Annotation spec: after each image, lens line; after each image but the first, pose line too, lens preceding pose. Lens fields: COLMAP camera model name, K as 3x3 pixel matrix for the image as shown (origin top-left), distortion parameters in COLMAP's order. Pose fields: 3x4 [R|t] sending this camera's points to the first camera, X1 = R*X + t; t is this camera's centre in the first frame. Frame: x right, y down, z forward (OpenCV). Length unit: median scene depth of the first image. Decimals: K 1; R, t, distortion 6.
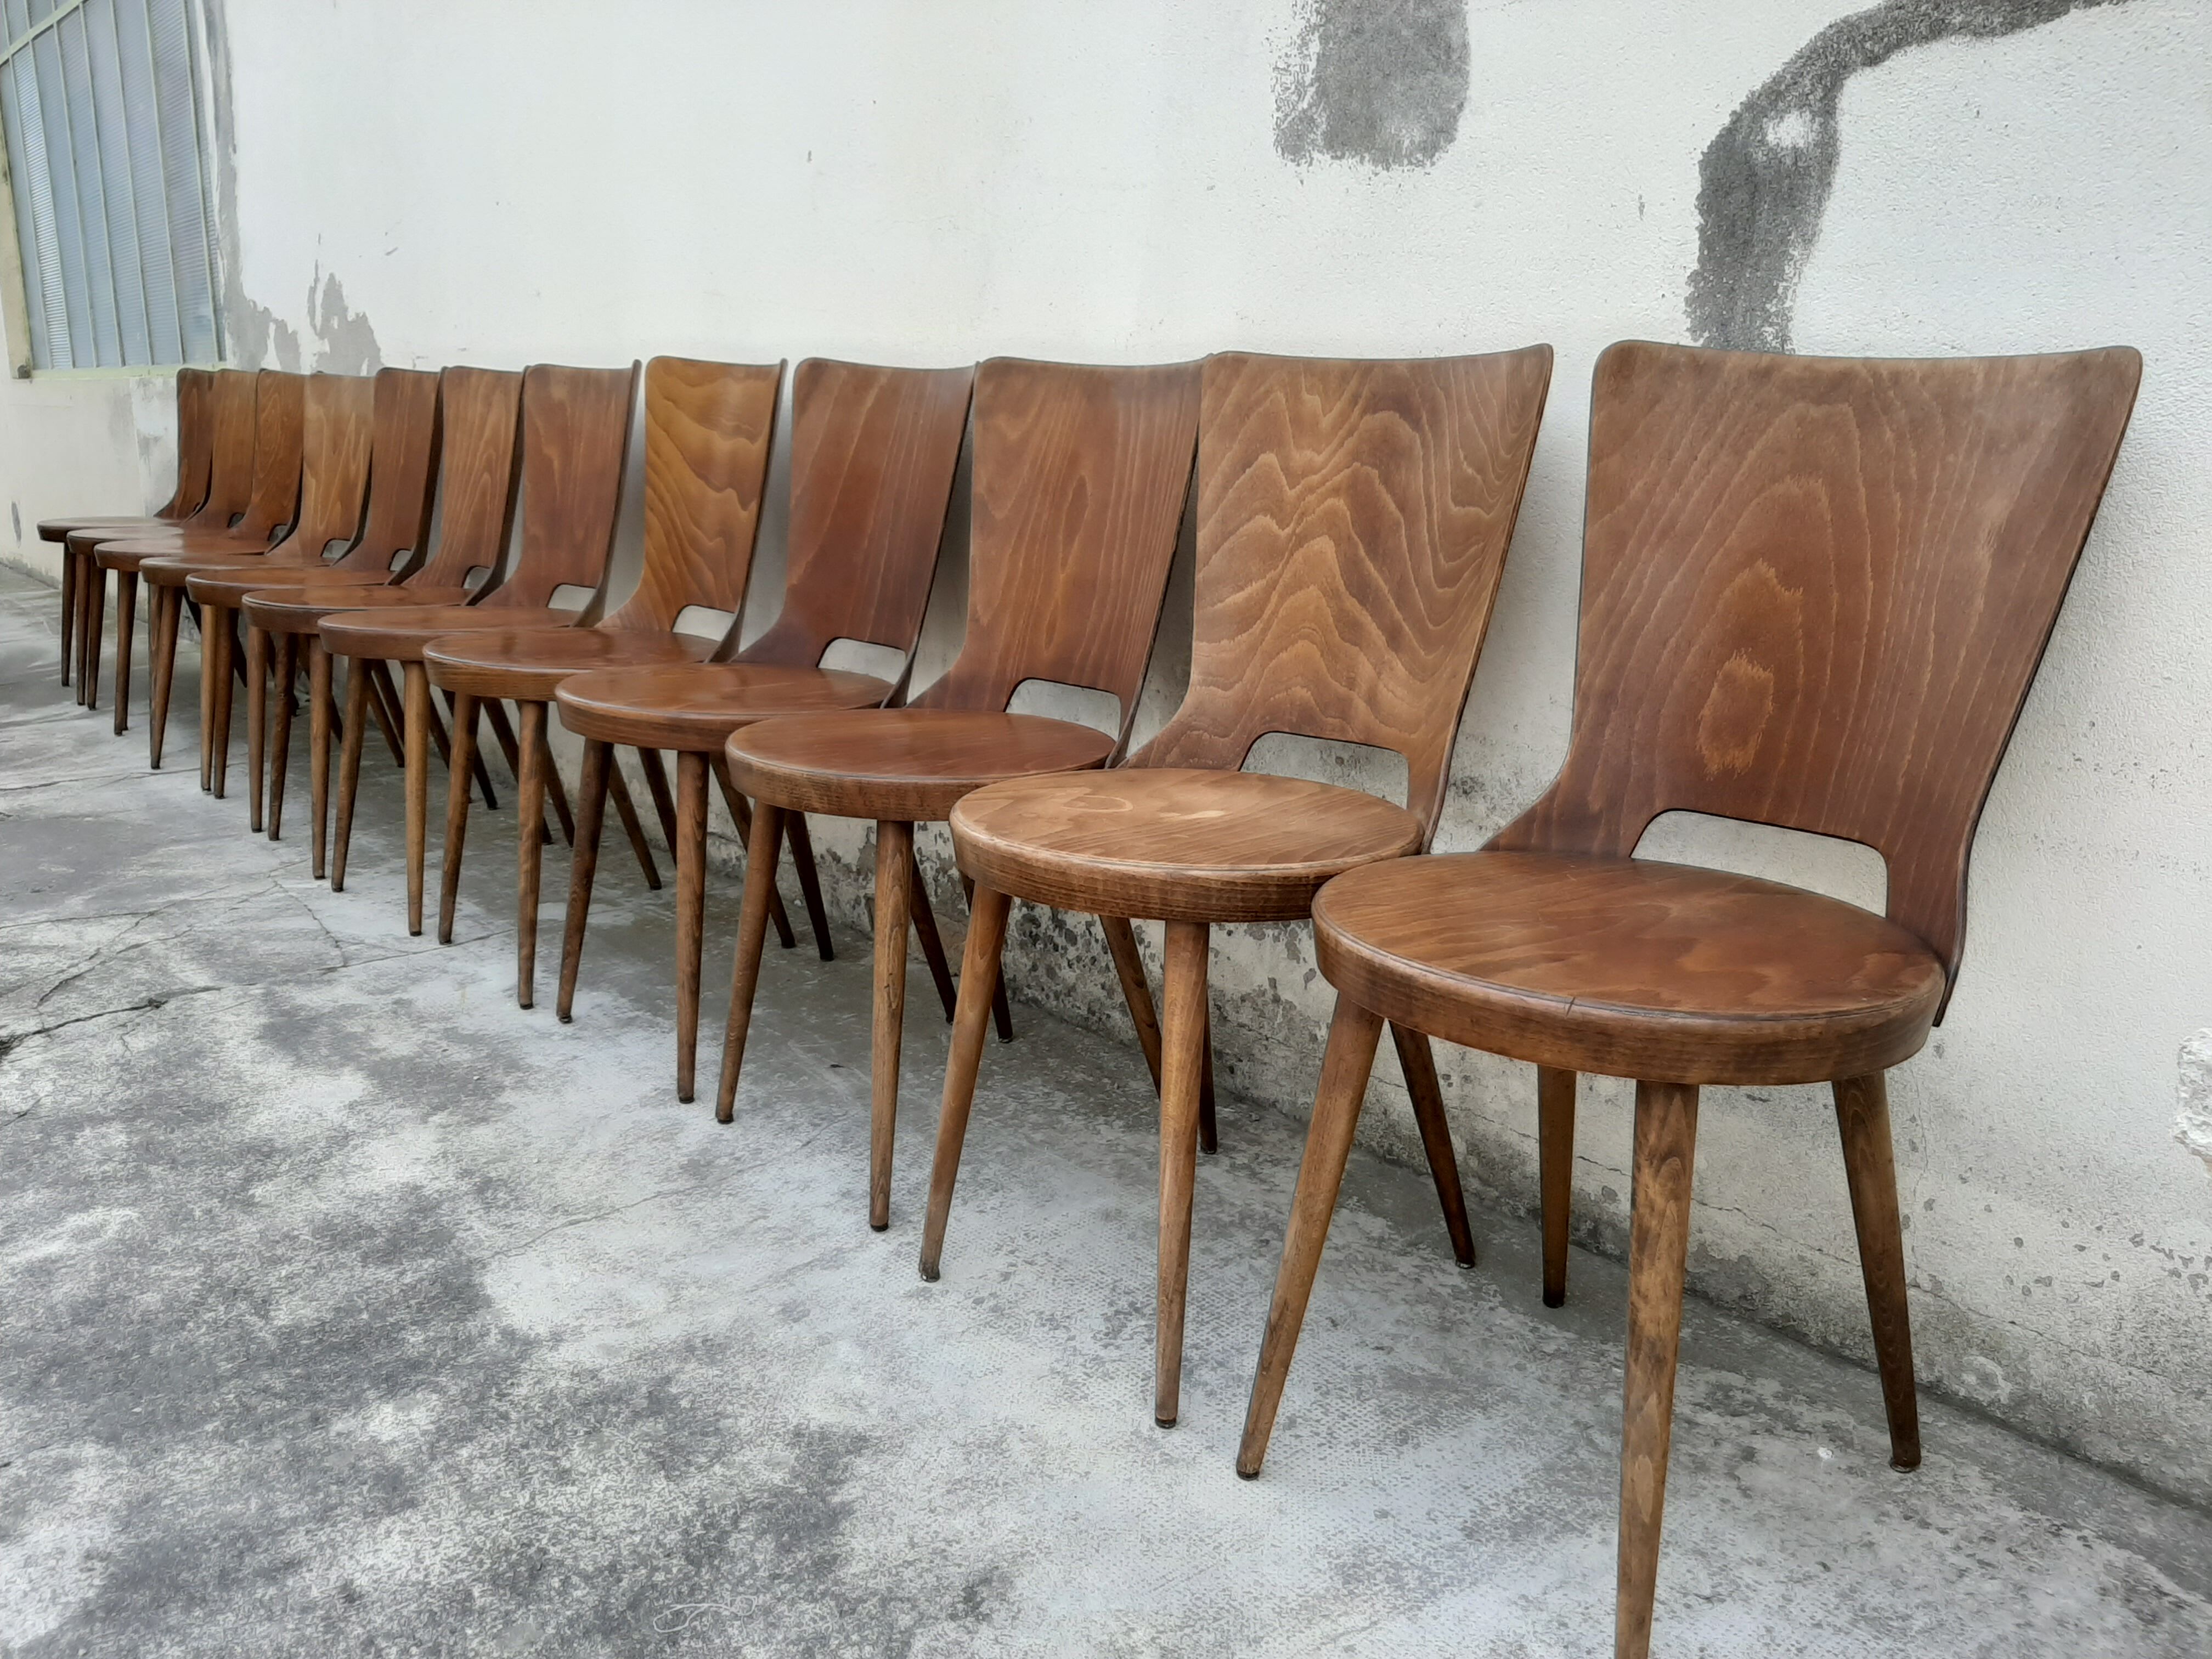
lens RADIAL K [[1705.9, 0, 1068.0], [0, 1705.9, 839.9], [0, 0, 1]] dist [0.040823, -0.105187]
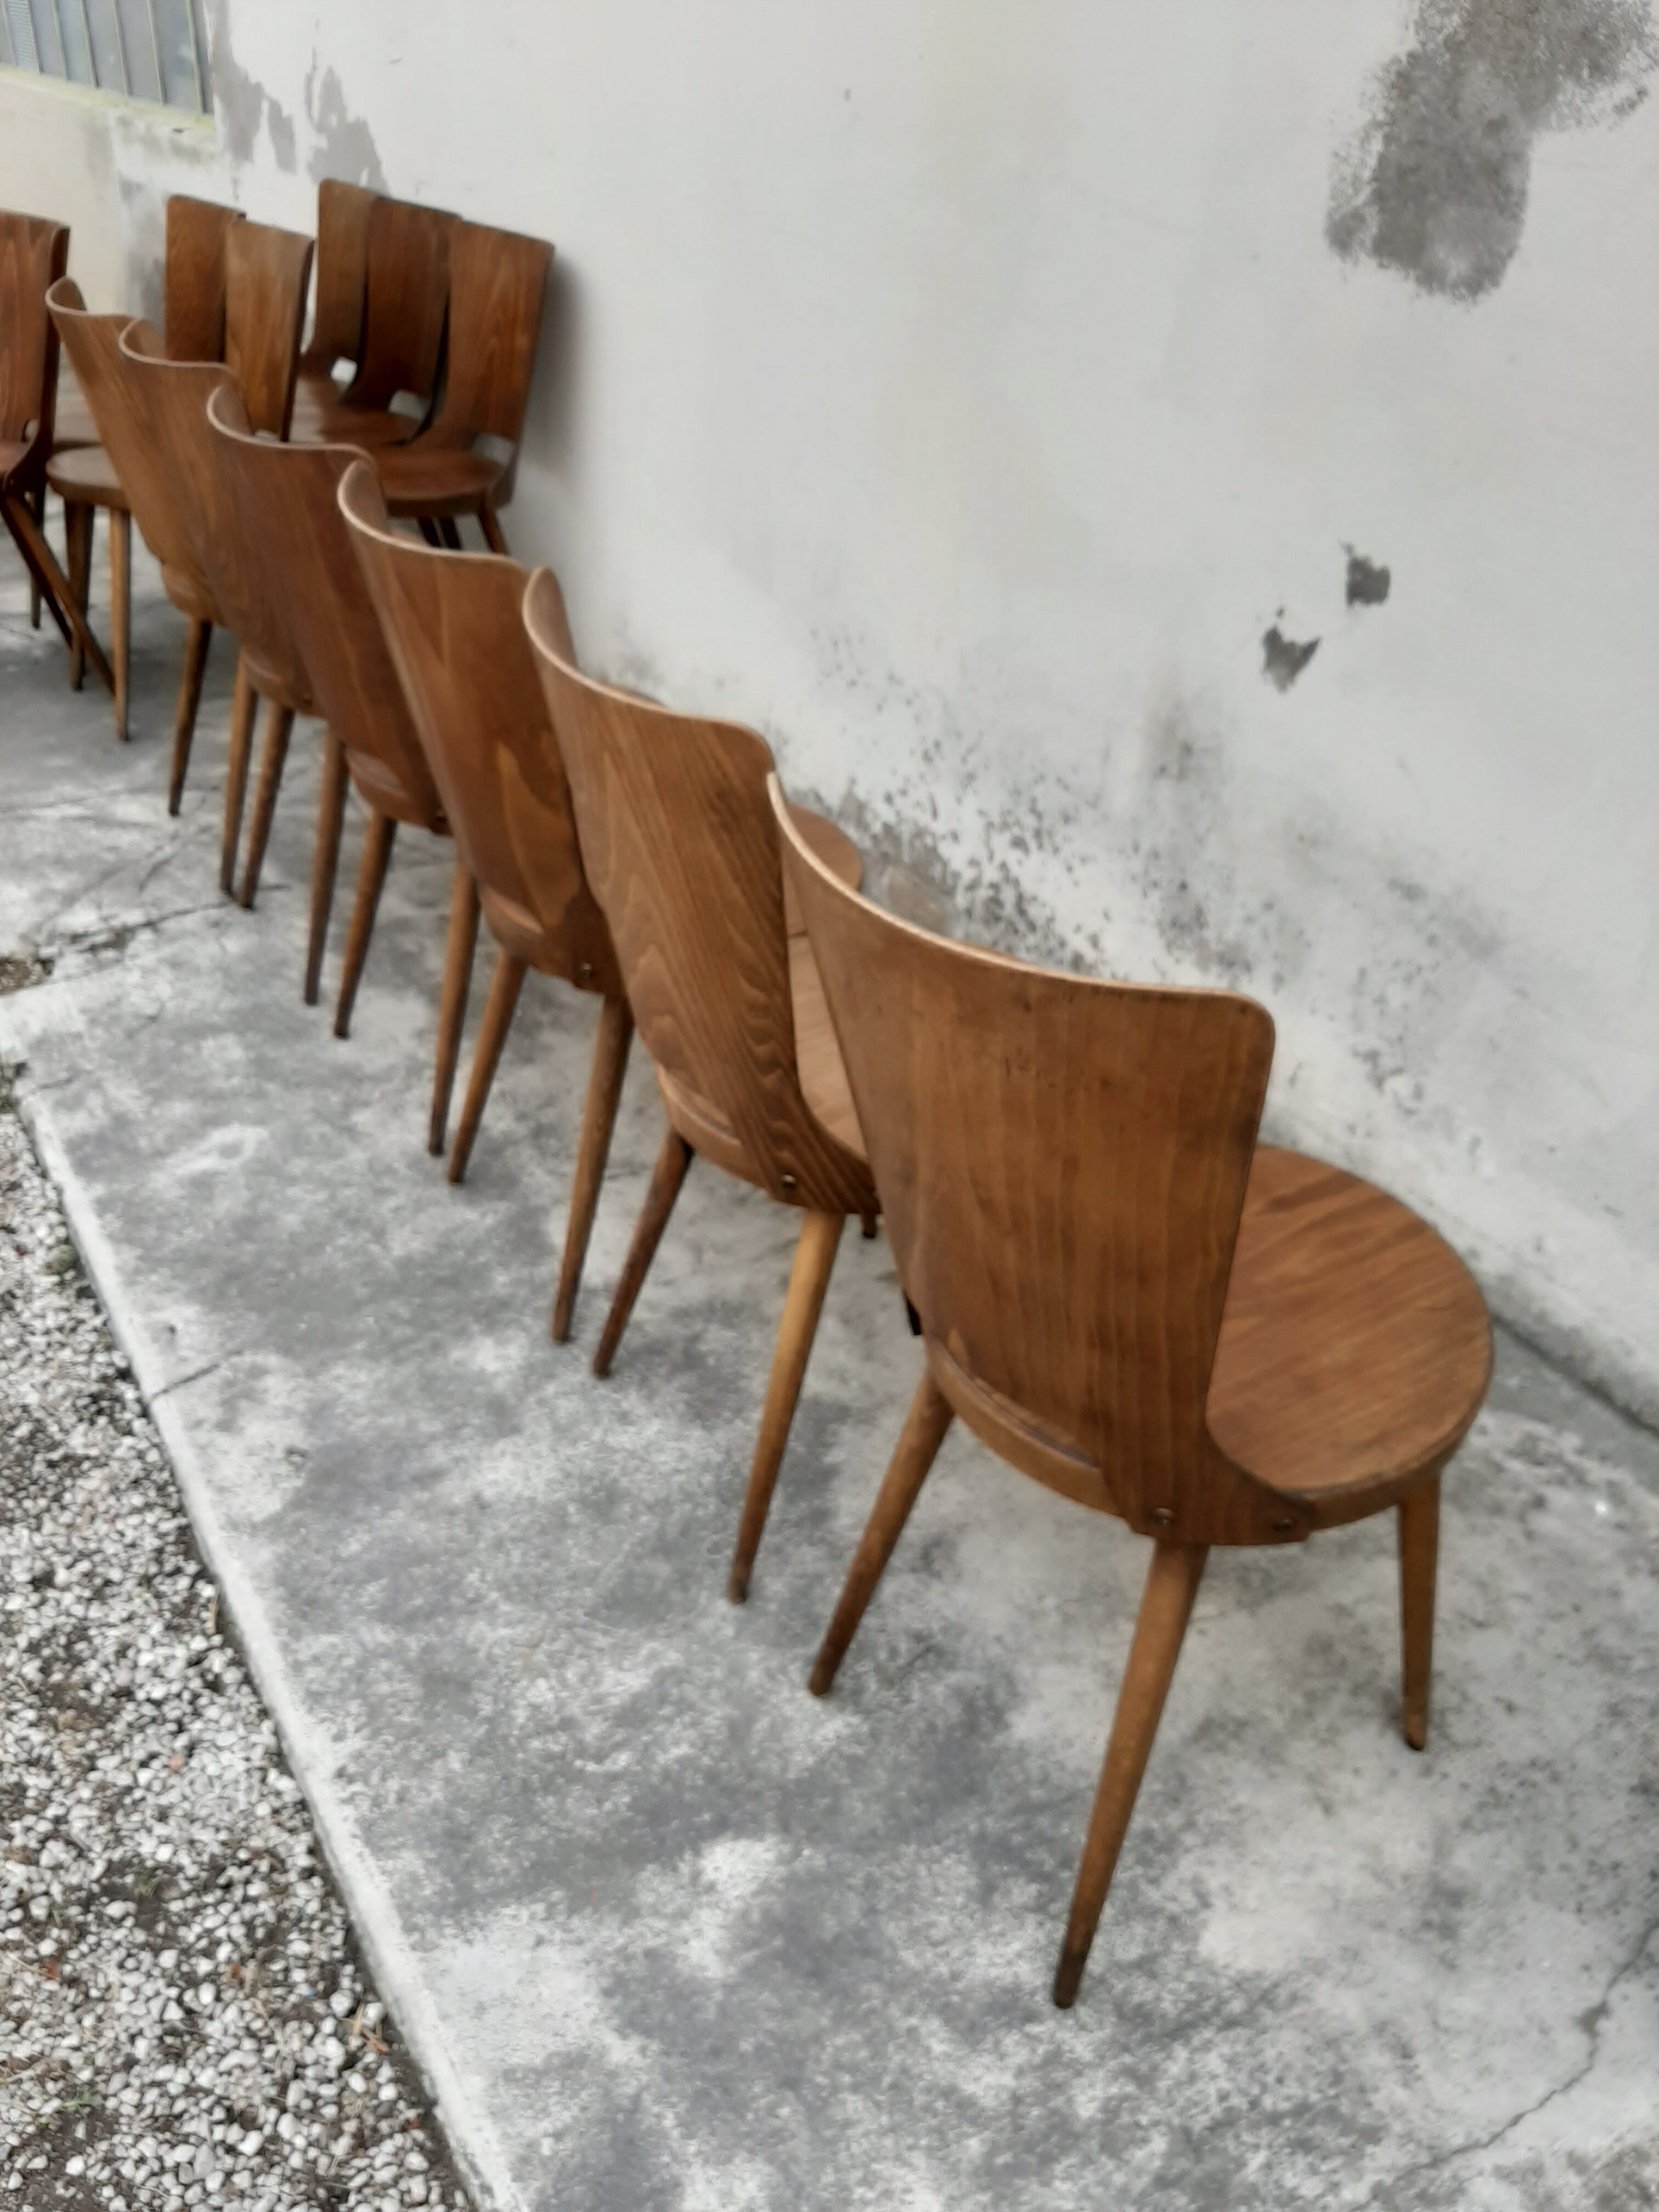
lens RADIAL K [[1735.8, 0, 830.9], [0, 1735.8, 1082.2], [0, 0, 1]] dist [0.005295, -0.053367]
pose [[0.992197, 0.093340, -0.082665, -0.044412], [-0.064384, 0.951323, 0.301395, -0.272833], [0.106774, -0.293721, 0.949909, -0.176508]]
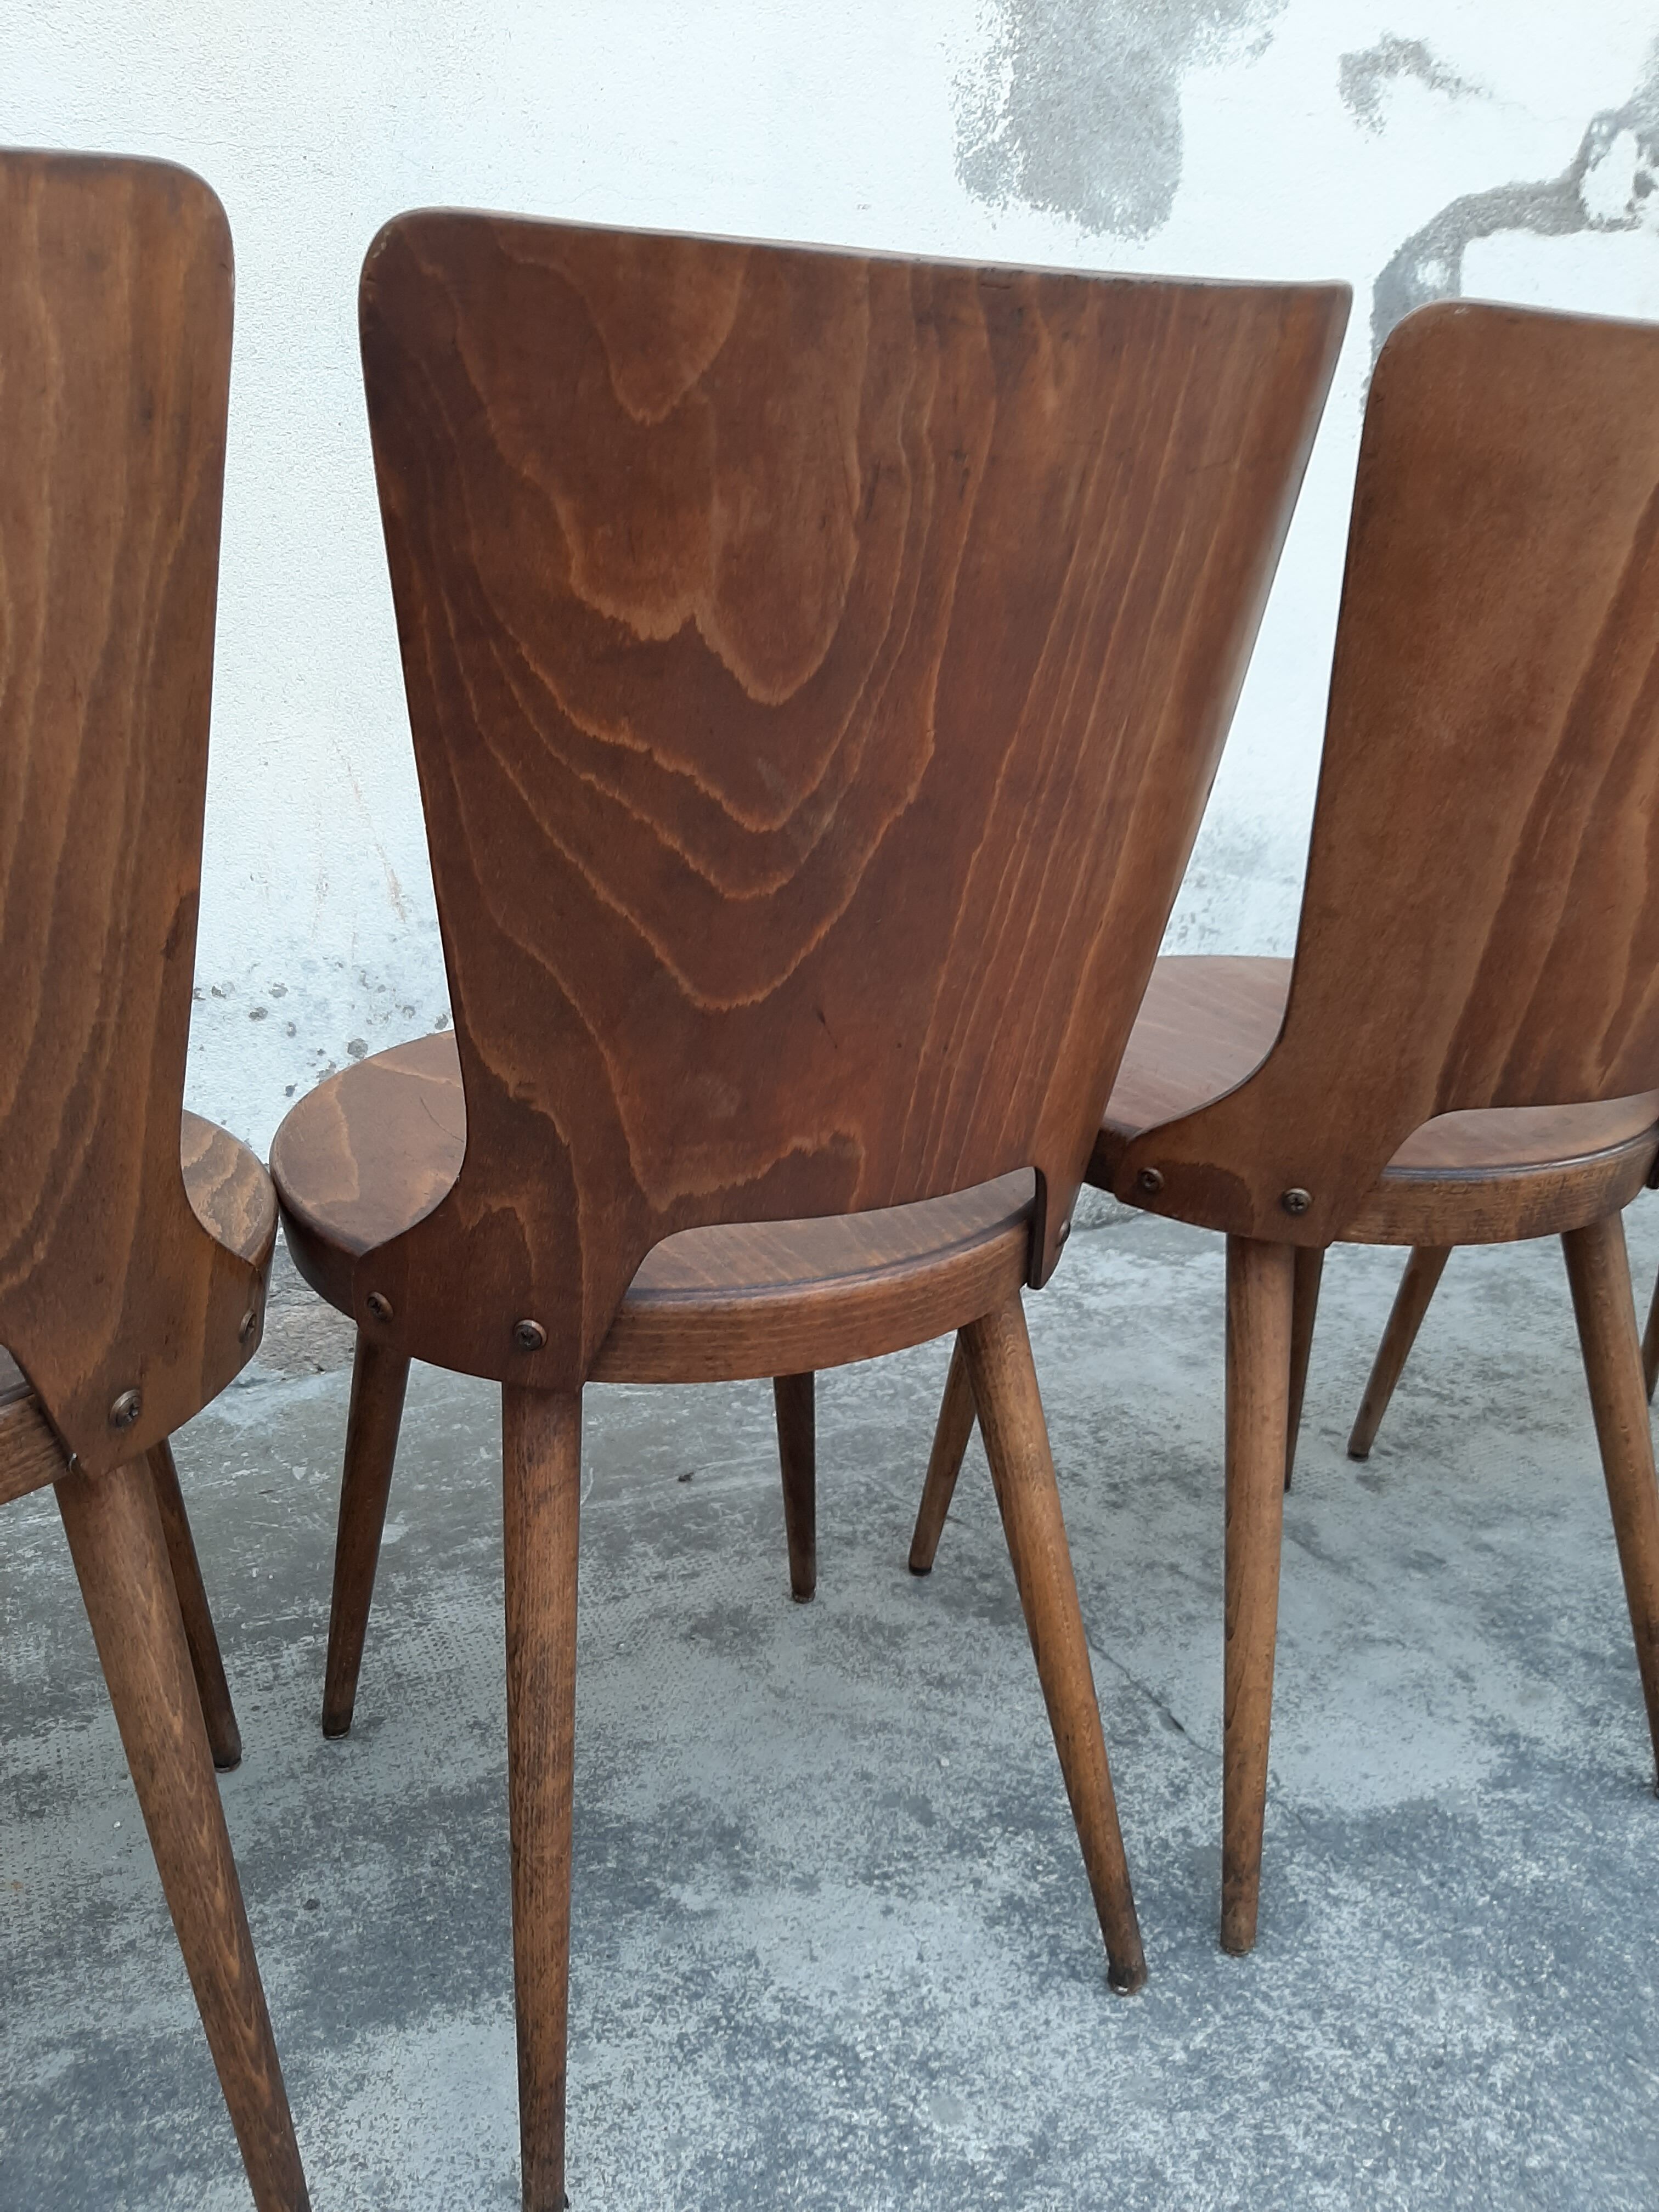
lens RADIAL K [[1735.8, 0, 830.9], [0, 1735.8, 1082.2], [0, 0, 1]] dist [0.005295, -0.053367]
pose [[0.257462, -0.301215, 0.918141, -1.048994], [0.227737, 0.942322, 0.245287, -0.250853], [-0.939068, 0.145942, 0.311210, 1.063209]]
